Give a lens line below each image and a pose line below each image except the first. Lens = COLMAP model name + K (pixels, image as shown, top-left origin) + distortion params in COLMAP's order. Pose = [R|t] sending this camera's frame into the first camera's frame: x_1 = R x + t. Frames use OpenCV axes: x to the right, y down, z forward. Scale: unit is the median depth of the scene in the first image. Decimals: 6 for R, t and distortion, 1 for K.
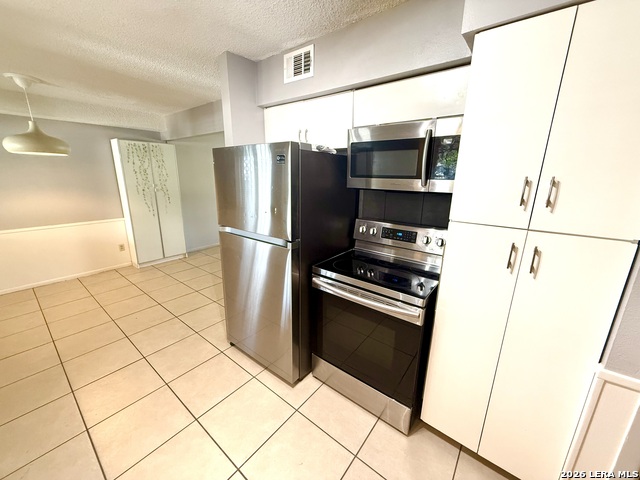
lens RADIAL K [[254.0, 0, 318.0], [0, 254.0, 239.5], [0, 0, 1]] dist [0.001795, 0.000005]
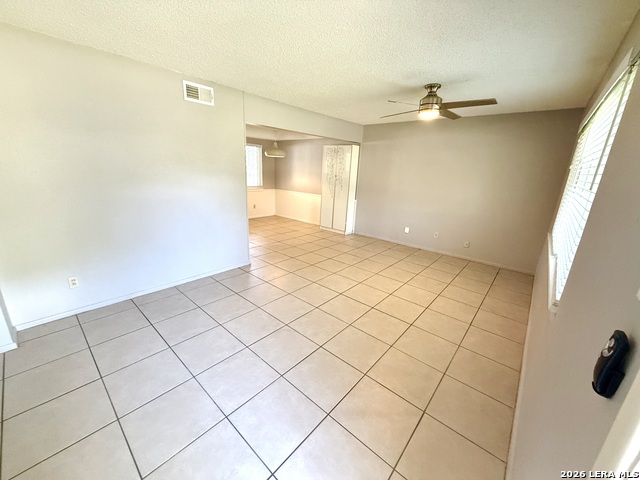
lens RADIAL K [[254.0, 0, 318.0], [0, 254.0, 239.5], [0, 0, 1]] dist [0.001795, 0.000005]
pose [[-0.042468, 0.260035, -0.964665, 0.848482], [-0.298866, 0.918018, 0.260618, -0.235968], [0.953350, 0.299373, 0.038729, 0.990914]]
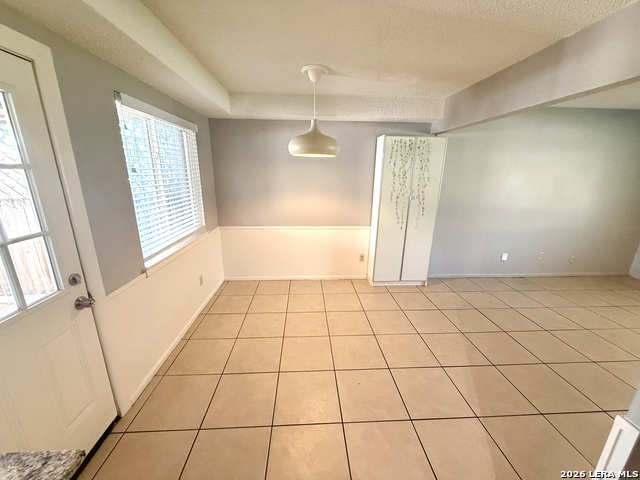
lens RADIAL K [[254.0, 0, 318.0], [0, 254.0, 239.5], [0, 0, 1]] dist [0.001795, 0.000005]
pose [[0.661491, 0.191412, -0.725114, -0.242108], [-0.192478, 0.977825, 0.082531, -0.080745], [0.724832, 0.084975, 0.683665, 0.275474]]
